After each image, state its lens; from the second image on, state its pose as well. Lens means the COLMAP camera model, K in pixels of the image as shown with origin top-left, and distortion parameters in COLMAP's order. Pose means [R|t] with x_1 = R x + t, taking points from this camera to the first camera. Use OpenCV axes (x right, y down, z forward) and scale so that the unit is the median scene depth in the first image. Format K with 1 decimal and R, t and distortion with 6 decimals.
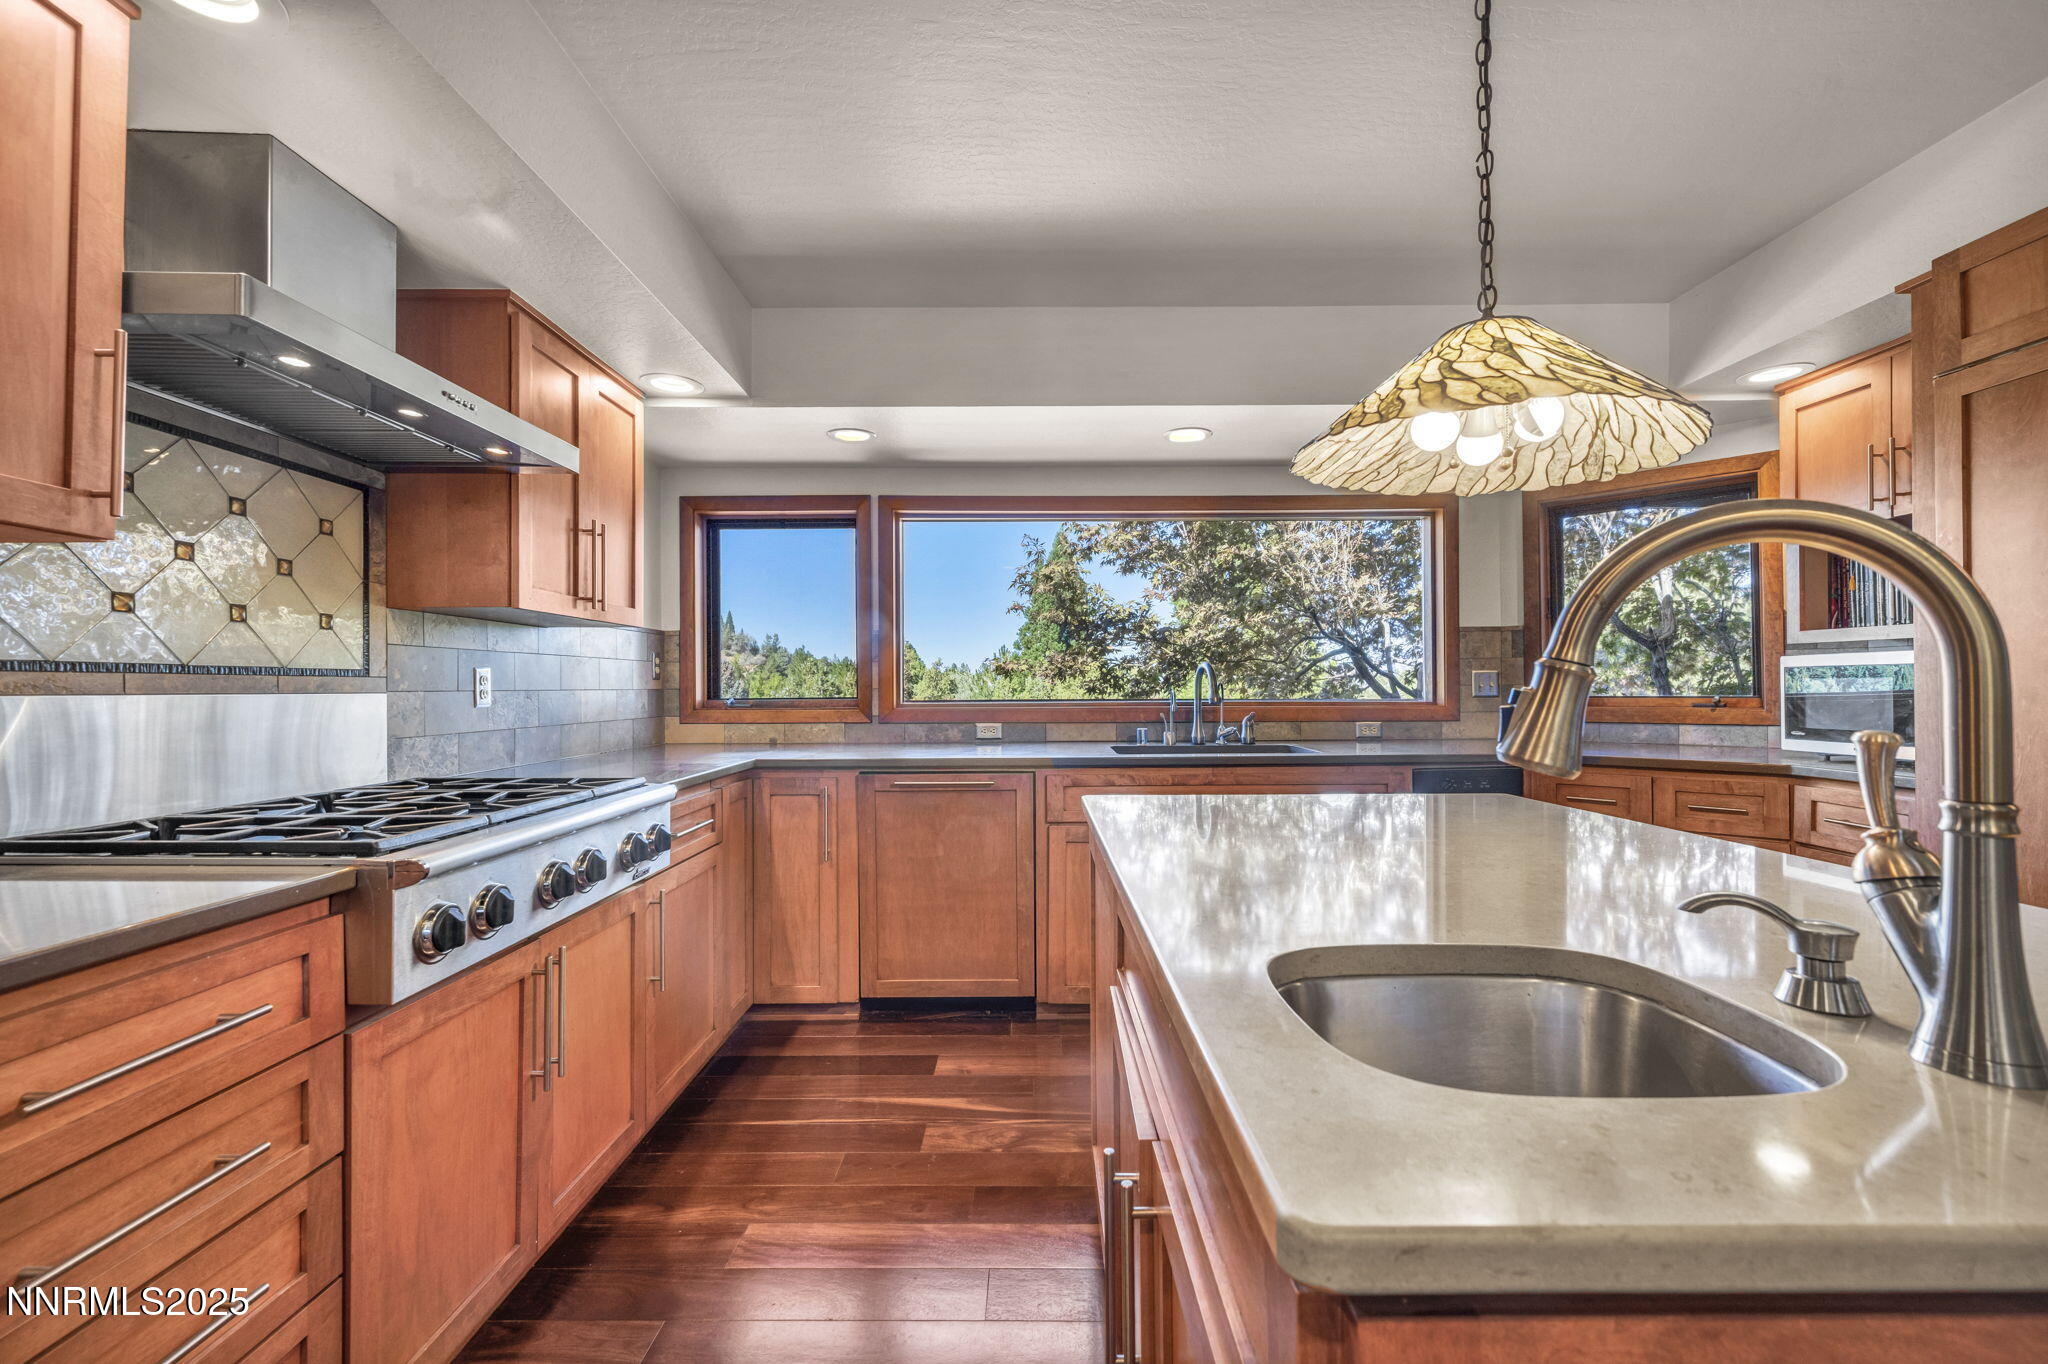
lens RADIAL K [[850.4, 0, 1030.7], [0, 850.4, 685.9], [0, 0, 1]] dist [-0.003122, 0.000593]
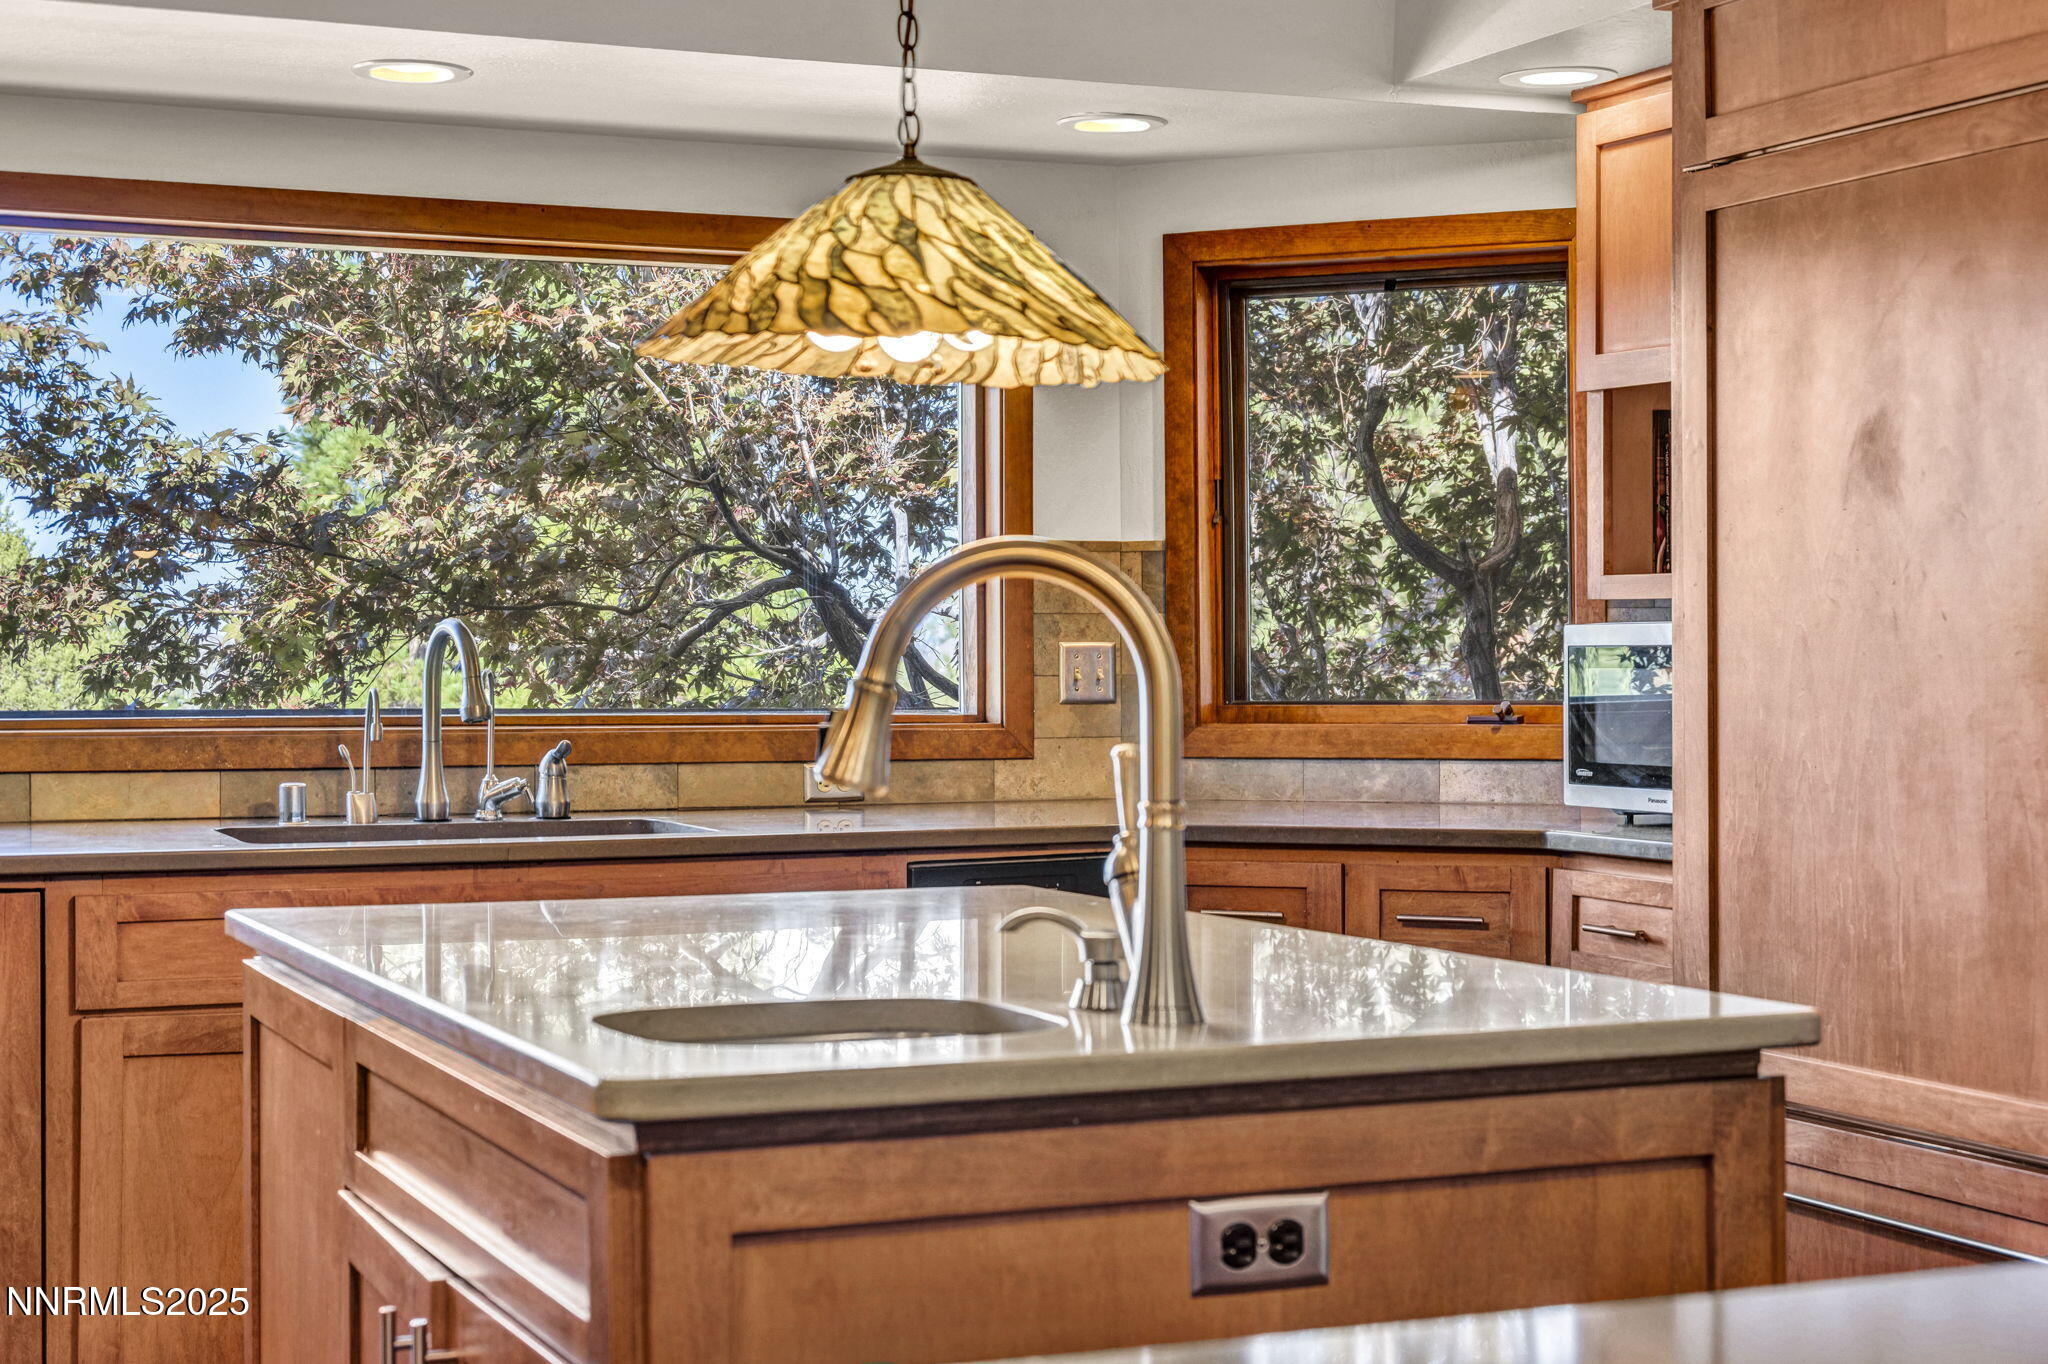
lens RADIAL K [[3063.7, 0, 1011.4], [0, 3063.7, 676.7], [0, 0, 1]] dist [0.035442, 0.000000]
pose [[0.919763, 0.001775, 0.392470, -0.146674], [-0.004538, 0.999971, 0.006111, -0.012295], [-0.392447, -0.007402, 0.919745, -0.538964]]
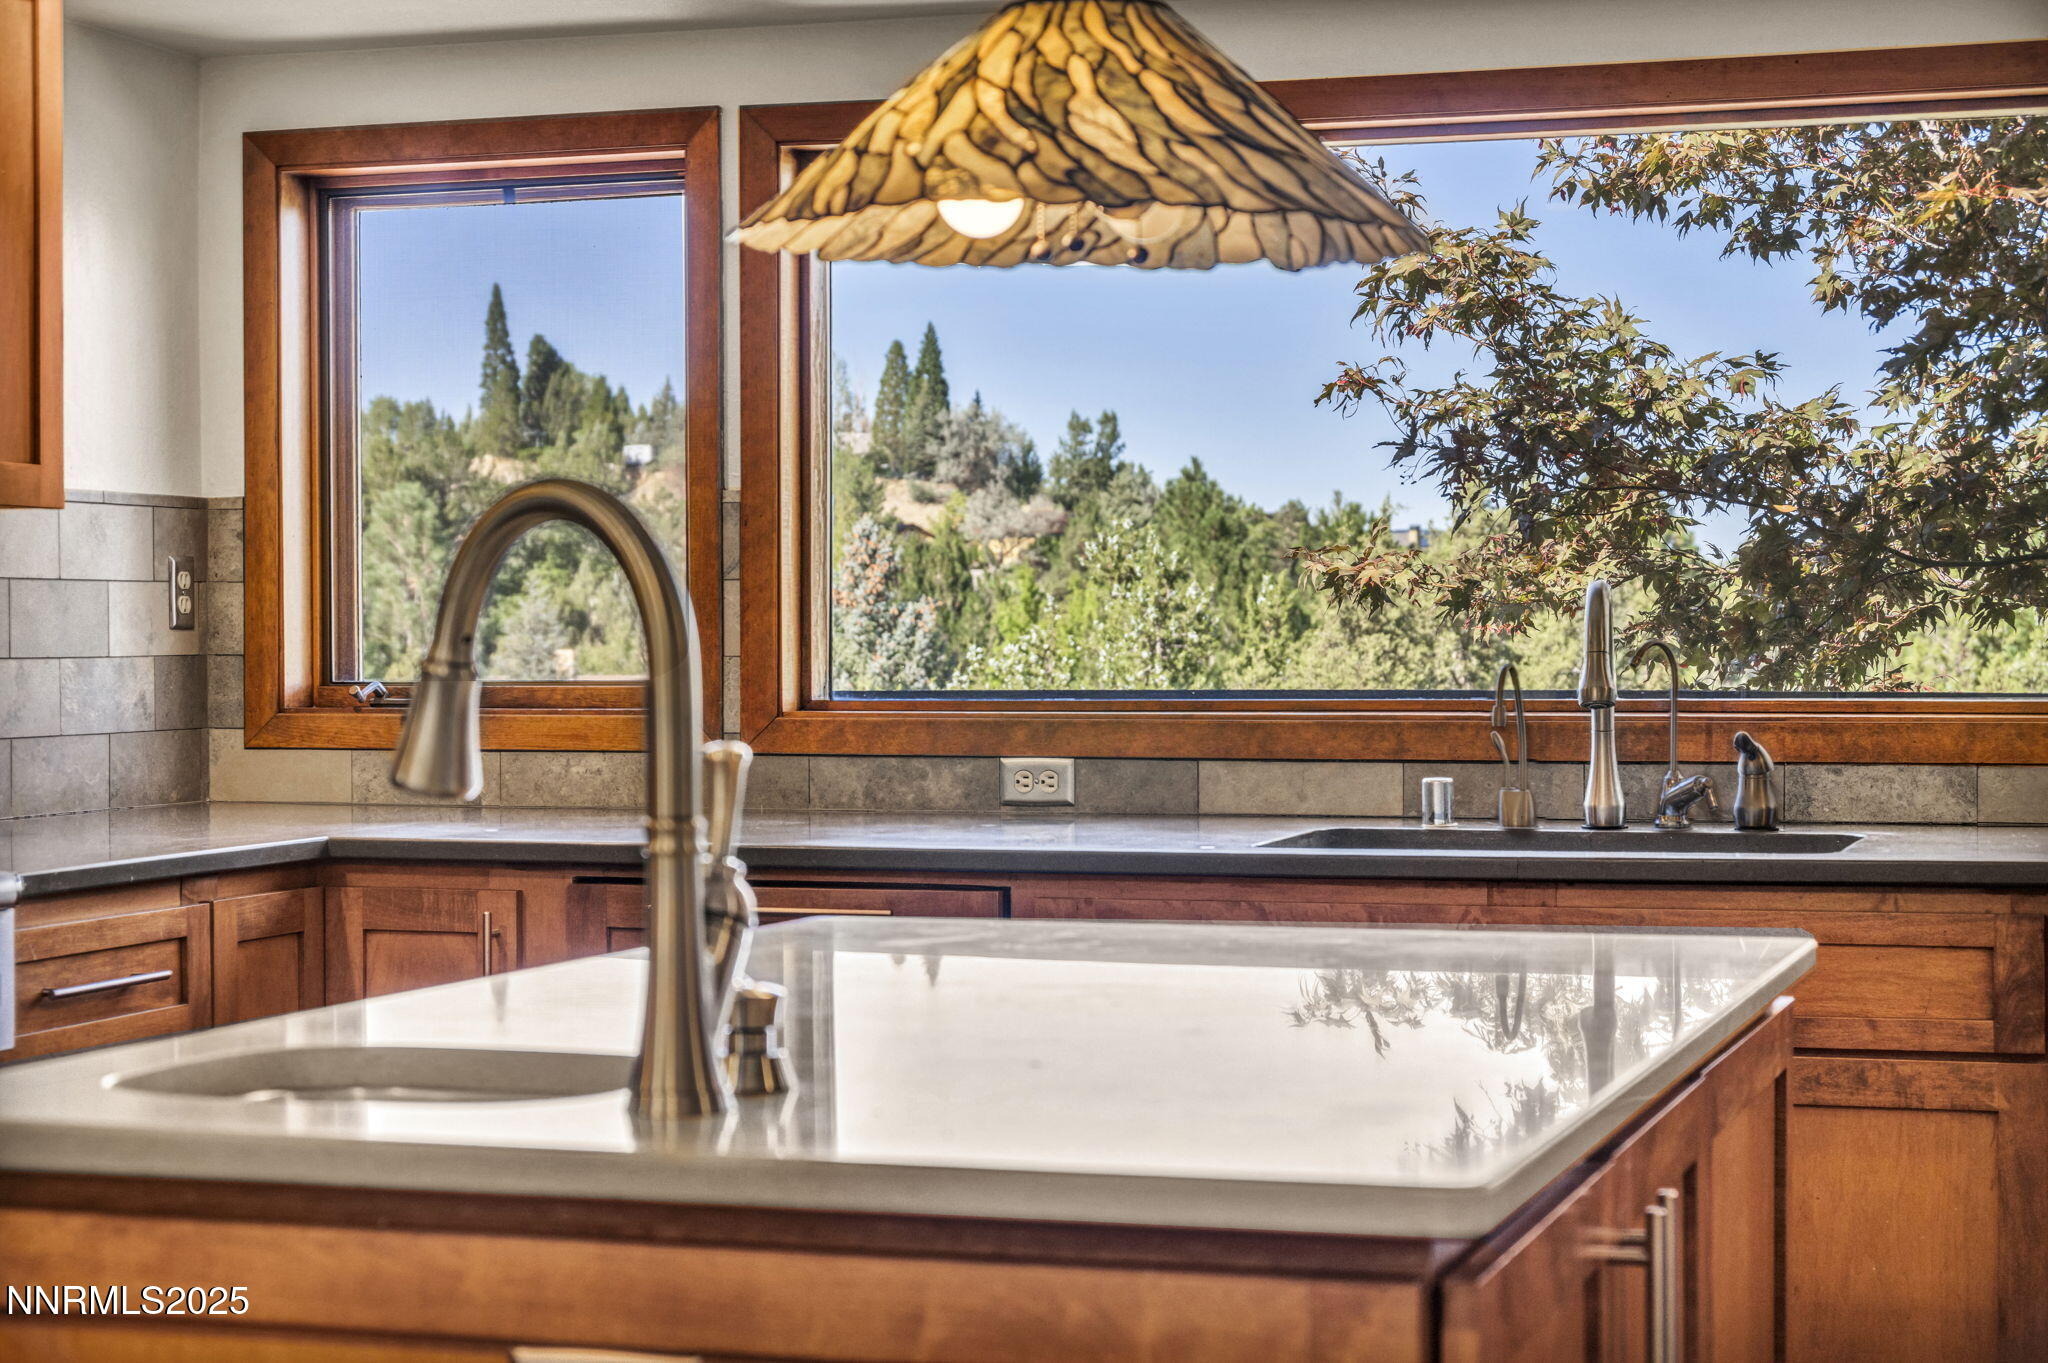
lens RADIAL K [[3589.8, 0, 956.3], [0, 3589.8, 674.7], [0, 0, 1]] dist [-0.070983, 0.000000]
pose [[0.944996, 0.004636, -0.327049, 0.488361], [0.000272, 0.999888, 0.014959, -0.013874], [0.327082, -0.014226, 0.944889, -0.464870]]
